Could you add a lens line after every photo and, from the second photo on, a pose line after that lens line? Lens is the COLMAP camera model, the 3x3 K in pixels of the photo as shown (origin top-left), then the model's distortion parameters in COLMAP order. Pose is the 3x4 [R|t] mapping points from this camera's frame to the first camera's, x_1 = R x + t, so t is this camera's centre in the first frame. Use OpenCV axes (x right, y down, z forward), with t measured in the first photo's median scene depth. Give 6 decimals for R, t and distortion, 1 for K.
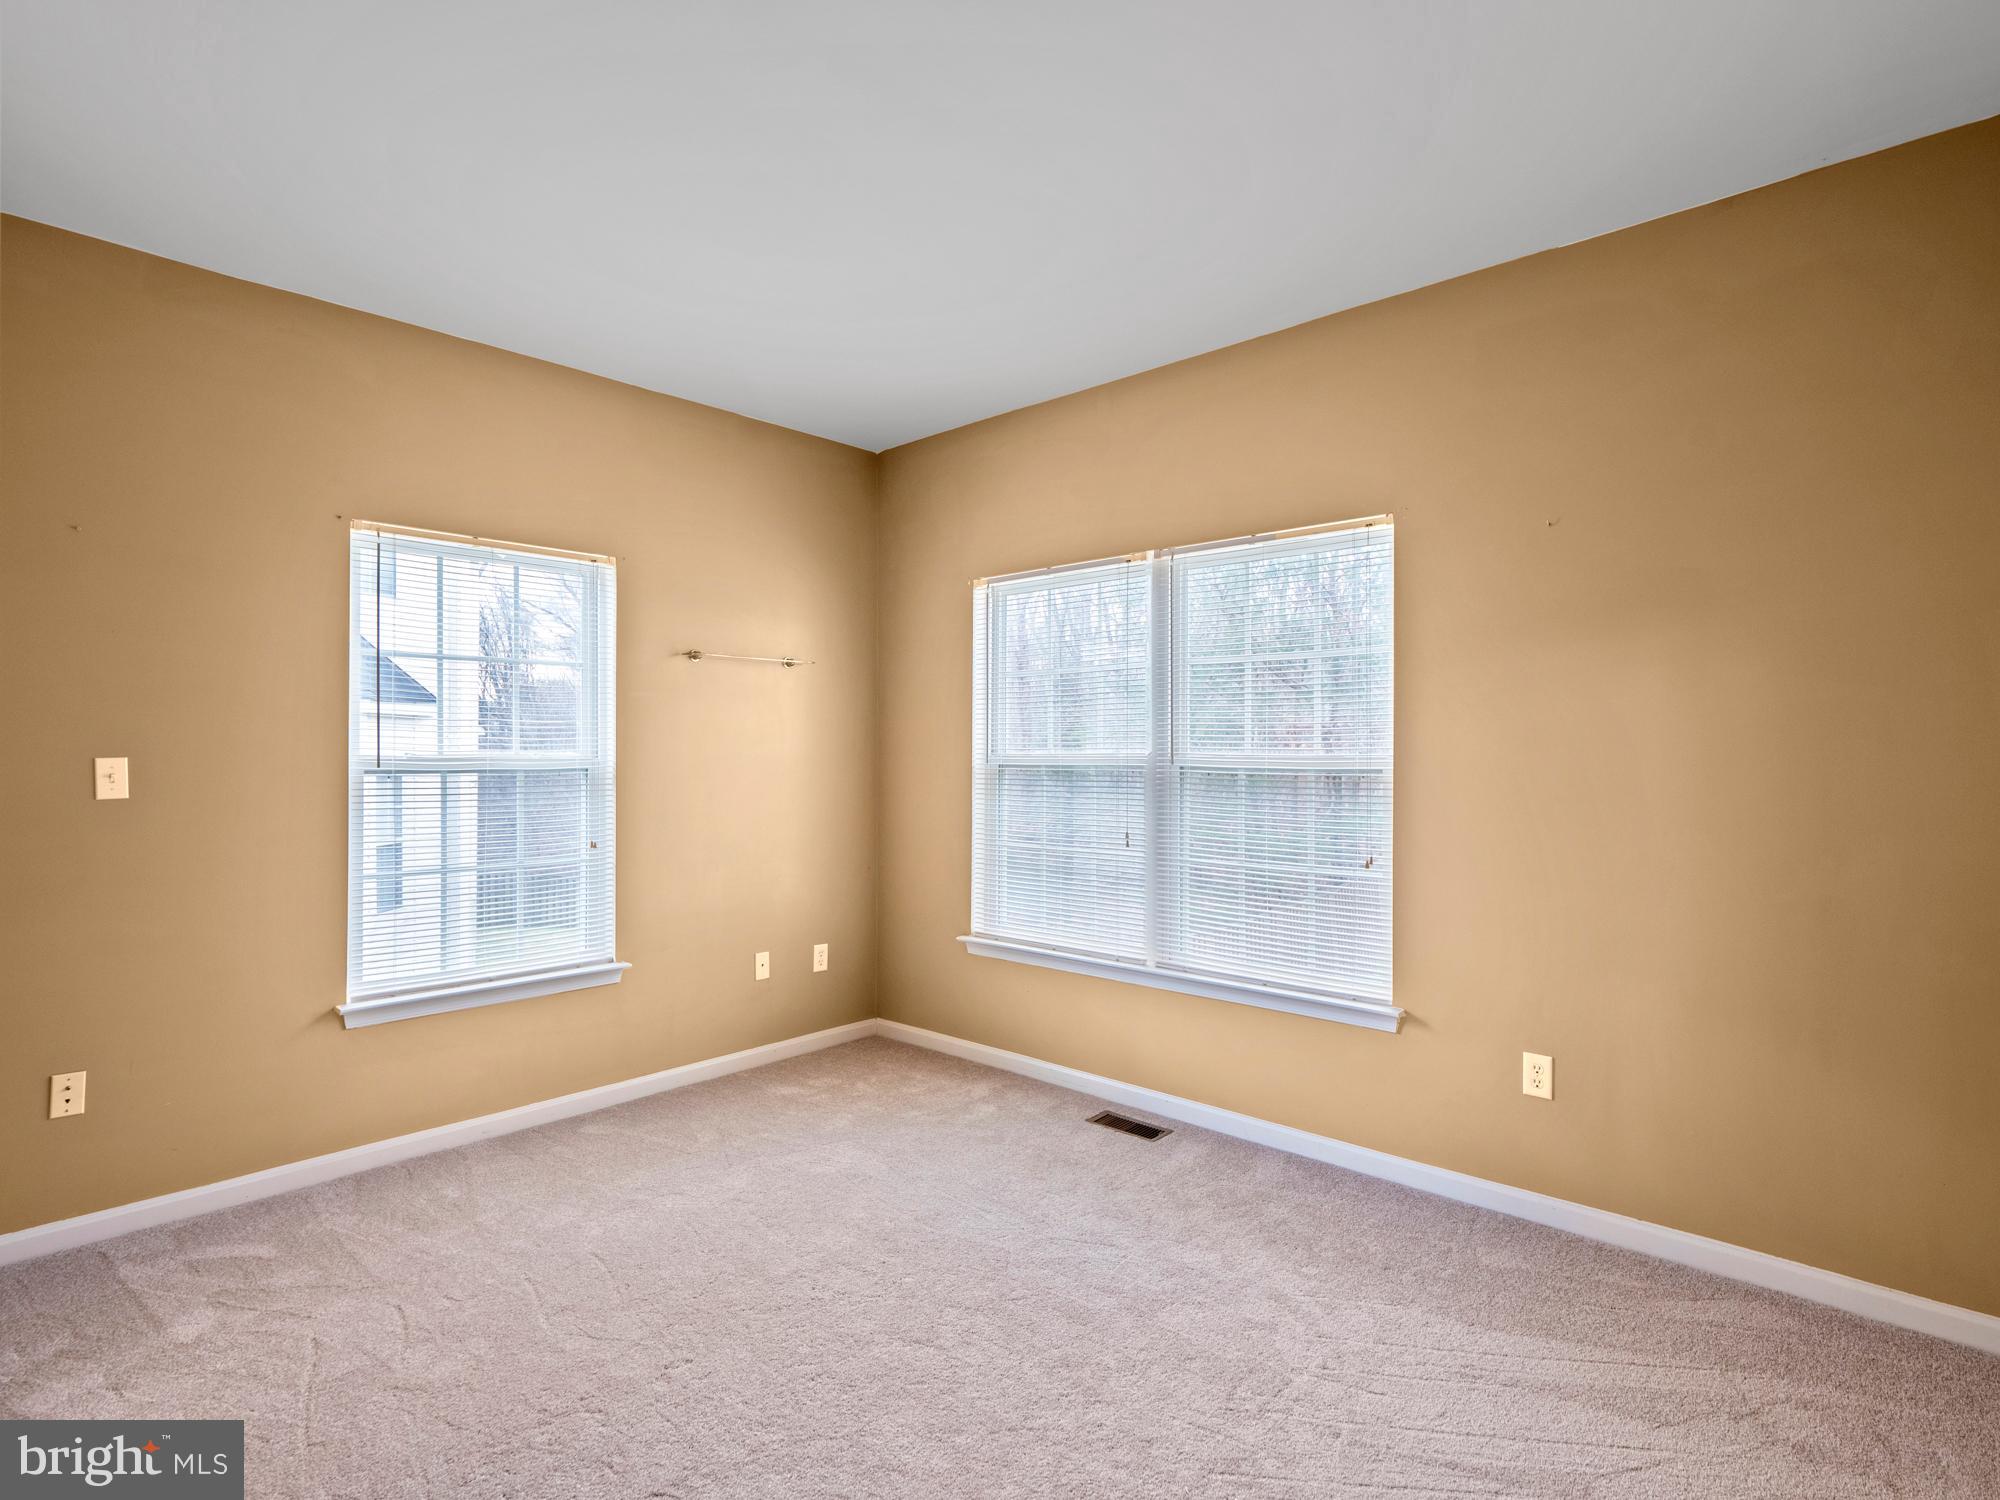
lens RADIAL K [[1040.4, 0, 986.8], [0, 1040.4, 736.6], [0, 0, 1]] dist [0.004034, -0.013367]
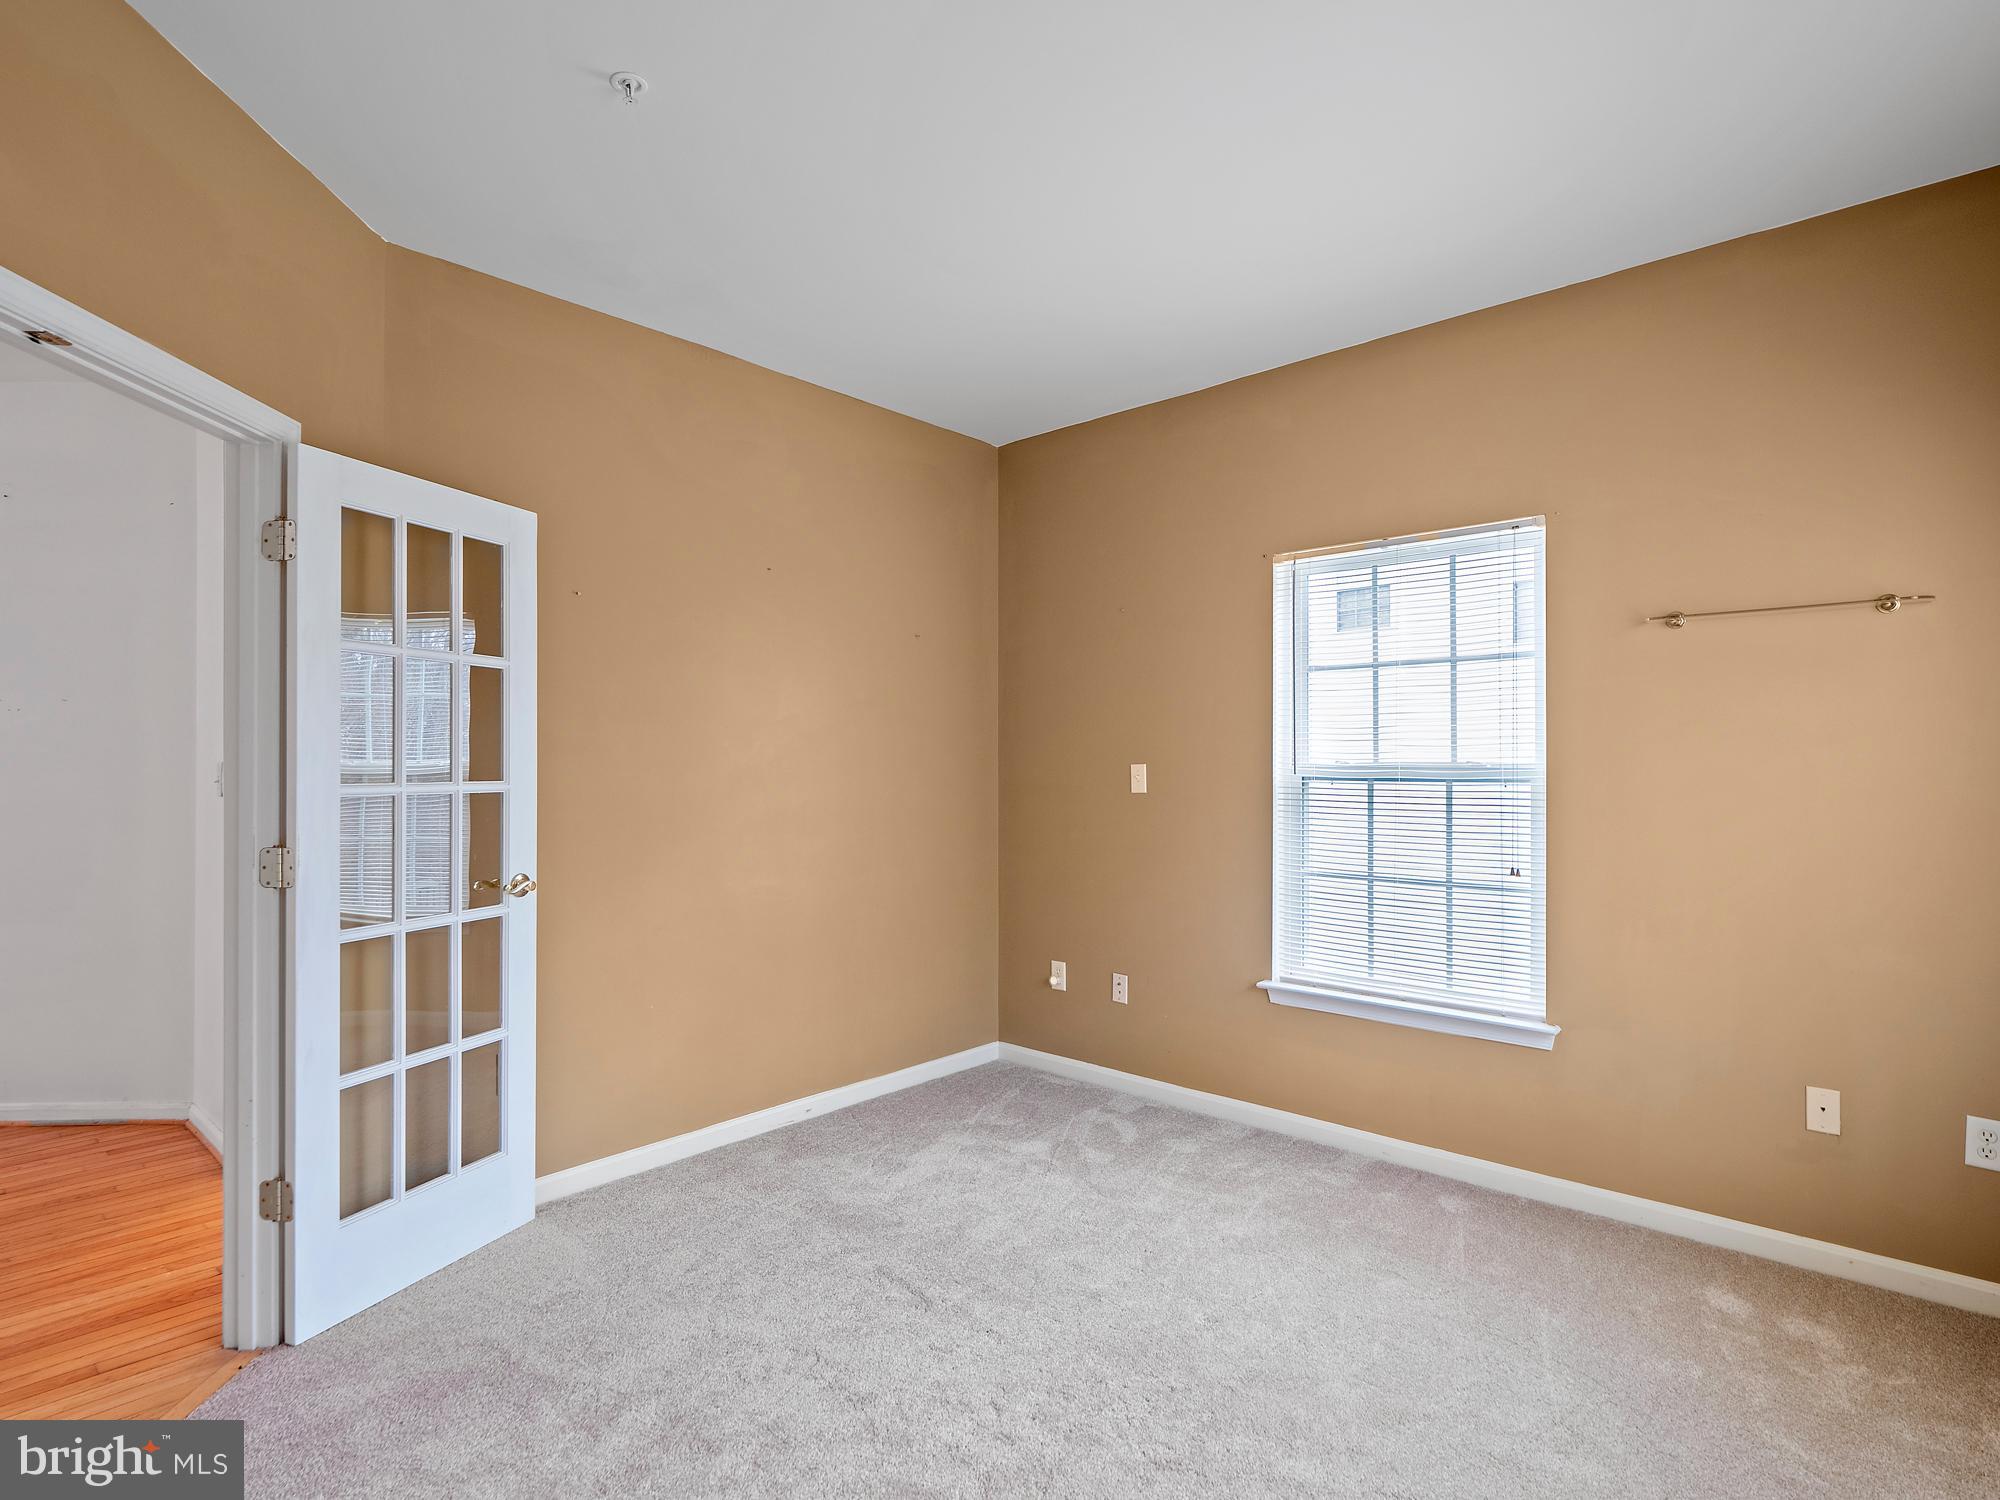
lens RADIAL K [[1038.6, 0, 999.7], [0, 1038.6, 758.7], [0, 0, 1]] dist [0.000107, -0.000205]
pose [[0.004063, -0.004921, -0.999980, 0.480645], [0.013858, 0.999892, -0.004864, 0.013758], [0.999896, -0.013838, 0.004130, 0.639398]]
